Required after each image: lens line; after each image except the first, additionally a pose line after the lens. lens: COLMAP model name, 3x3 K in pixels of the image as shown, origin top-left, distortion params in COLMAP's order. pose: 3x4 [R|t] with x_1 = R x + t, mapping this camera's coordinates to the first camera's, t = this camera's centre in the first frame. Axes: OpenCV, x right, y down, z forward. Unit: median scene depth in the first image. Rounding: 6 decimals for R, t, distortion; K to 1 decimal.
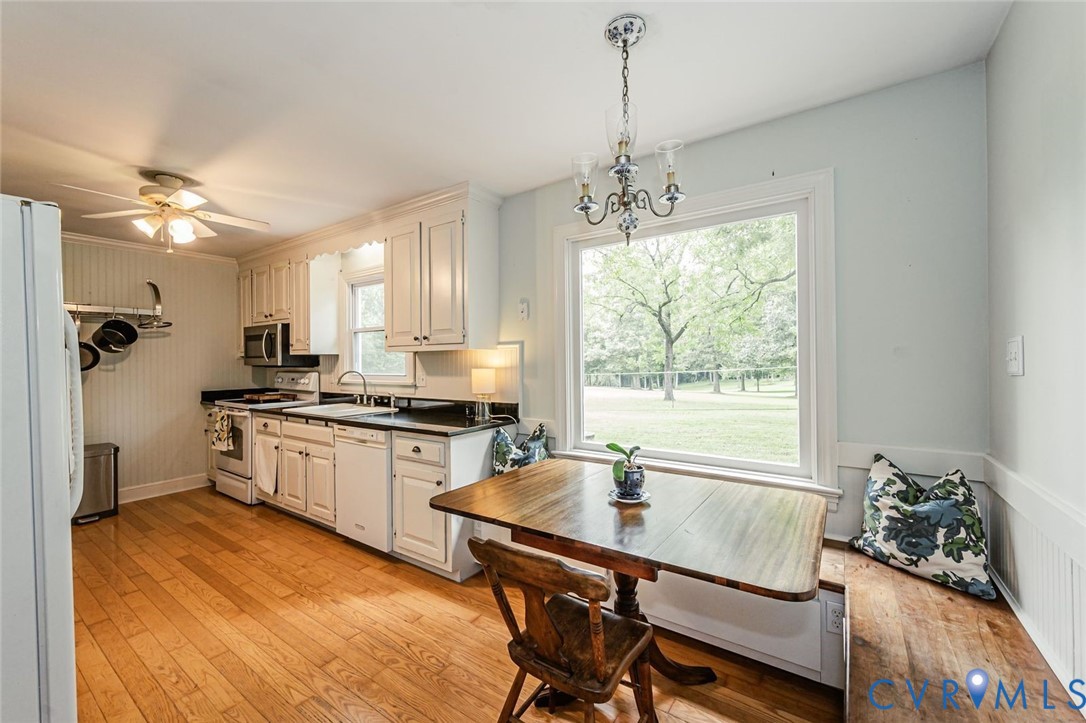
lens RADIAL K [[434.5, 0, 540.2], [0, 434.5, 358.6], [0, 0, 1]] dist [0.001082, 0.000139]
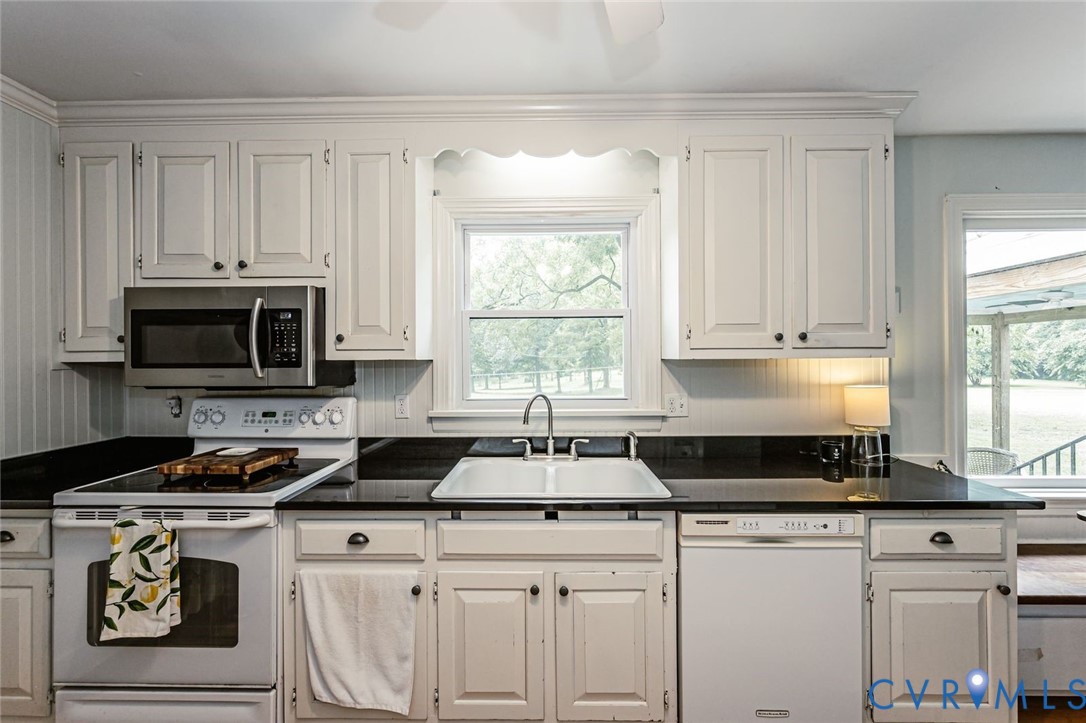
lens RADIAL K [[434.5, 0, 540.2], [0, 434.5, 358.6], [0, 0, 1]] dist [0.001082, 0.000139]
pose [[0.826492, -0.000836, 0.562948, -0.712722], [-0.006782, 0.999912, 0.011442, -0.018367], [-0.562908, -0.013274, 0.826413, 0.573970]]
